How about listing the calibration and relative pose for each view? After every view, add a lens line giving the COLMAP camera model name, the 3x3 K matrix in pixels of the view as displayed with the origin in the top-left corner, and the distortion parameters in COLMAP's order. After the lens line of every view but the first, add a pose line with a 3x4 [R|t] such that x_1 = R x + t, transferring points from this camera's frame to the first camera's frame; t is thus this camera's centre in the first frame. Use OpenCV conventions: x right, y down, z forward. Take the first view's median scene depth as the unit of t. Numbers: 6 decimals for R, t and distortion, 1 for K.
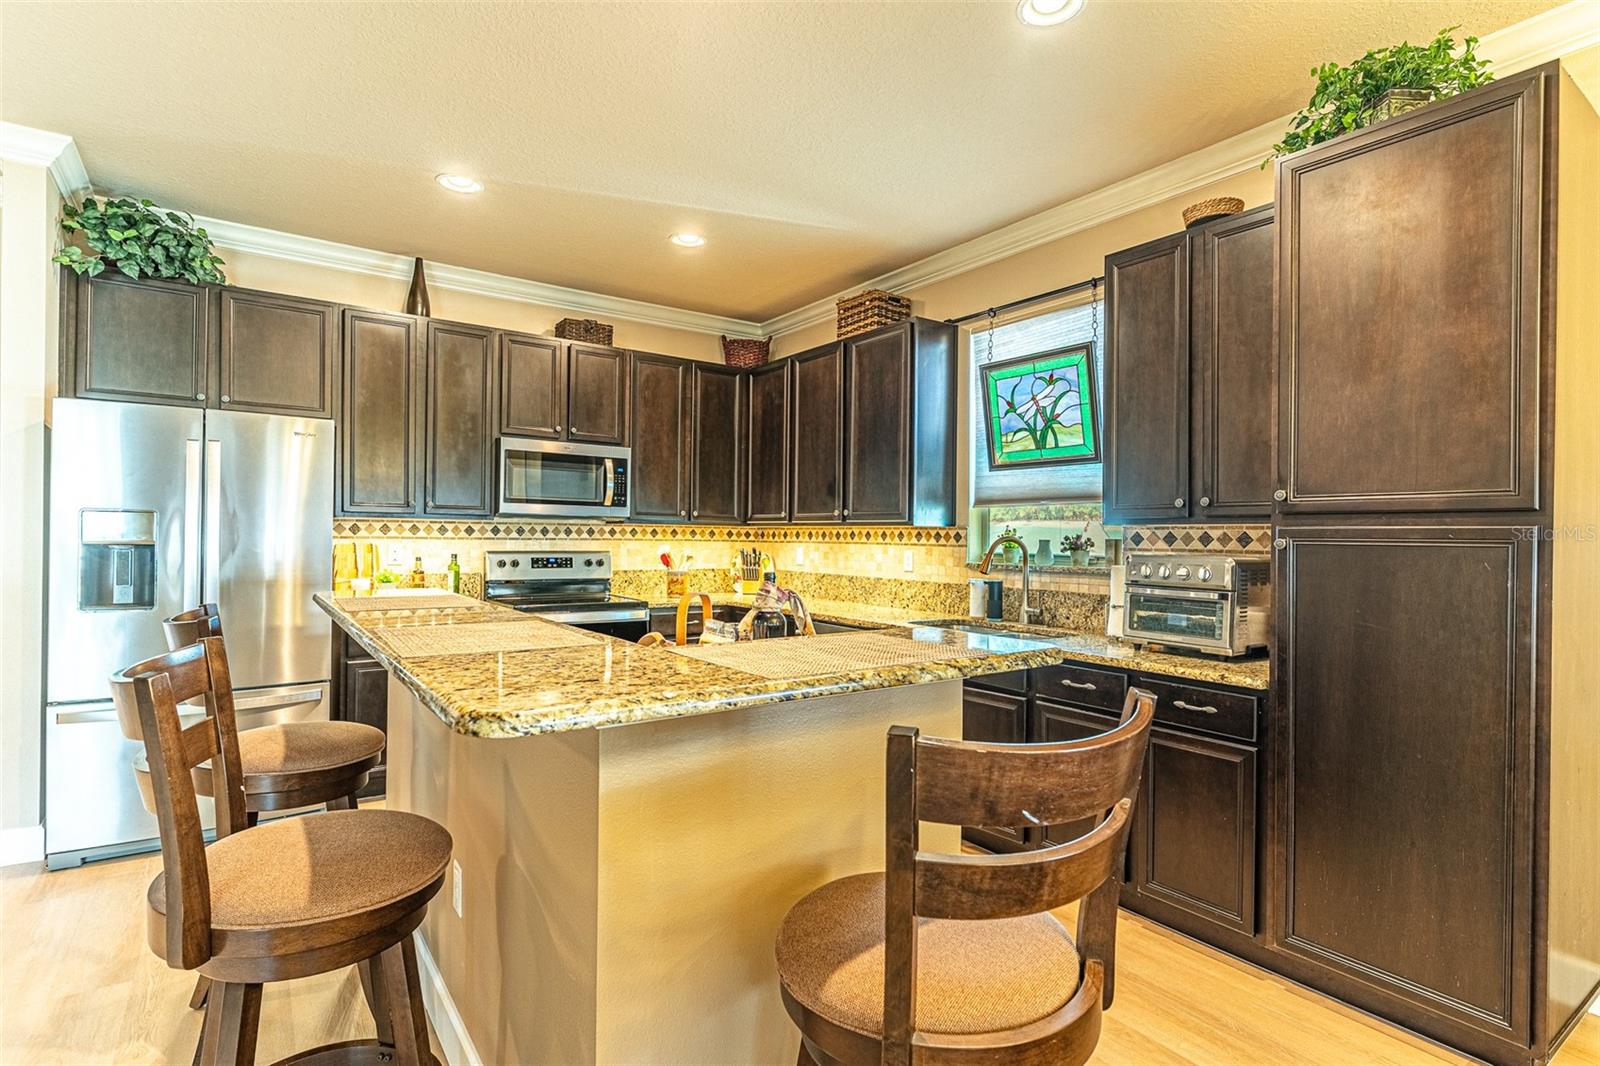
lens RADIAL K [[797.2, 0, 800.0], [0, 797.2, 533.0], [0, 0, 1]] dist [0.005241, 0.000271]
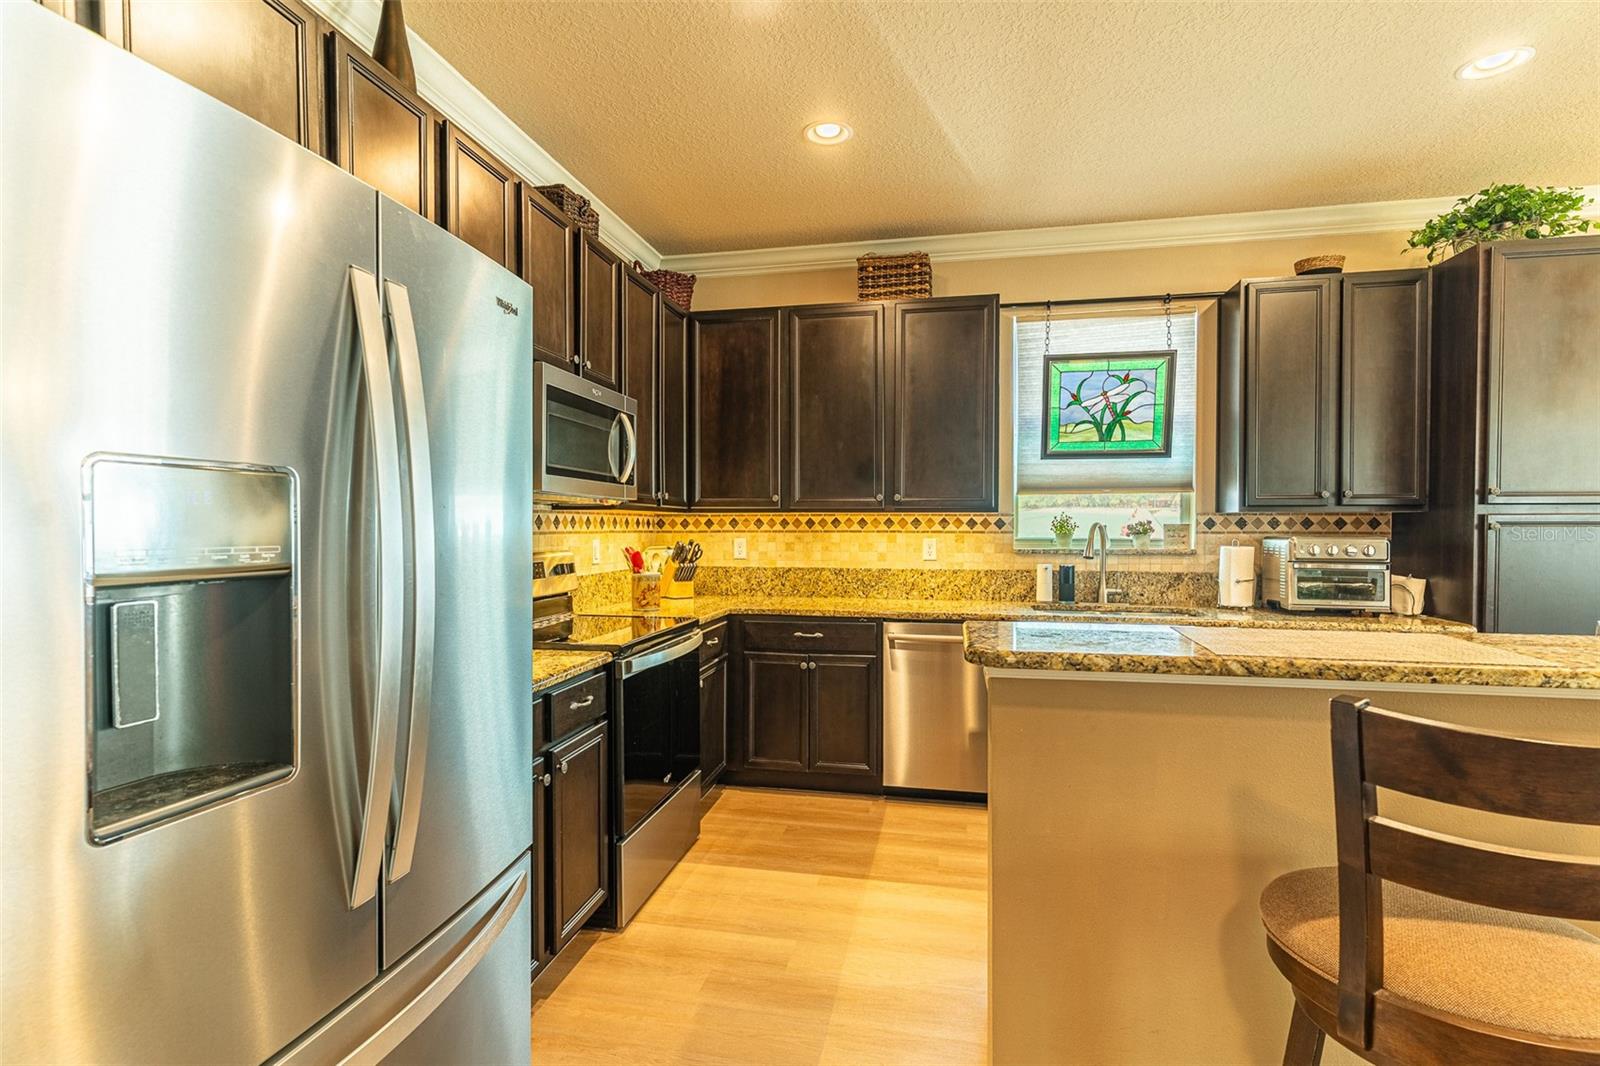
lens RADIAL K [[765.8, 0, 795.2], [0, 765.8, 535.0], [0, 0, 1]] dist [0.001718, -0.000385]
pose [[0.727180, -0.022665, 0.686072, -0.698397], [0.006200, 0.999631, 0.026453, -0.008144], [-0.686418, -0.014982, 0.727052, 0.512678]]
